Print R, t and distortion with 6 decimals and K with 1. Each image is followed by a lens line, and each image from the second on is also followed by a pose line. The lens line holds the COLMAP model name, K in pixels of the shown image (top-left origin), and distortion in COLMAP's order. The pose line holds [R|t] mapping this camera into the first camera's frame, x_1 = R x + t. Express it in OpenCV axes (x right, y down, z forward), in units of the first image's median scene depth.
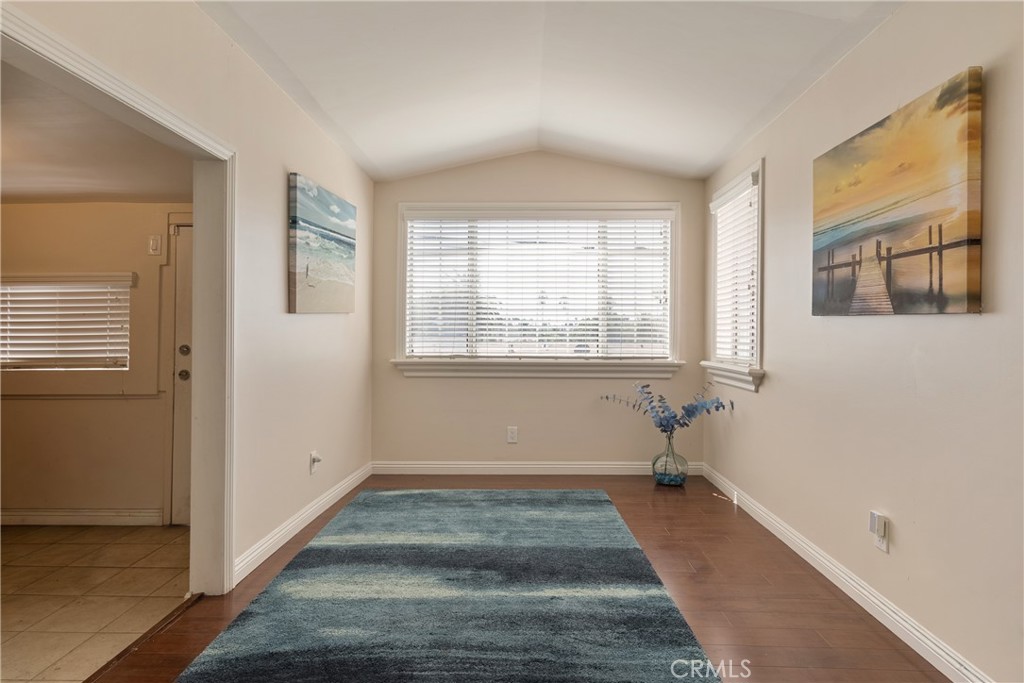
lens RADIAL K [[565.4, 0, 529.5], [0, 565.4, 331.0], [0, 0, 1]] dist [-0.000452, -0.000049]
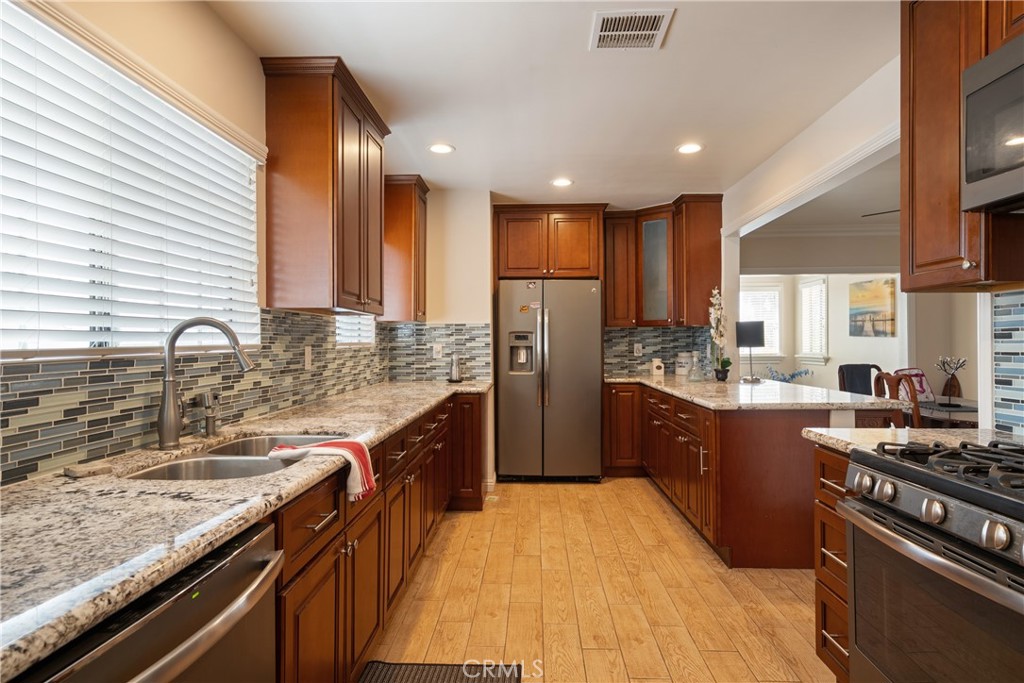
lens RADIAL K [[577.5, 0, 515.4], [0, 577.5, 341.5], [0, 0, 1]] dist [0.001159, 0.002316]
pose [[0.999530, -0.011878, -0.028255, -1.271832], [0.011872, 0.999929, -0.000372, -0.021227], [0.028258, 0.000037, 0.999601, -2.269652]]
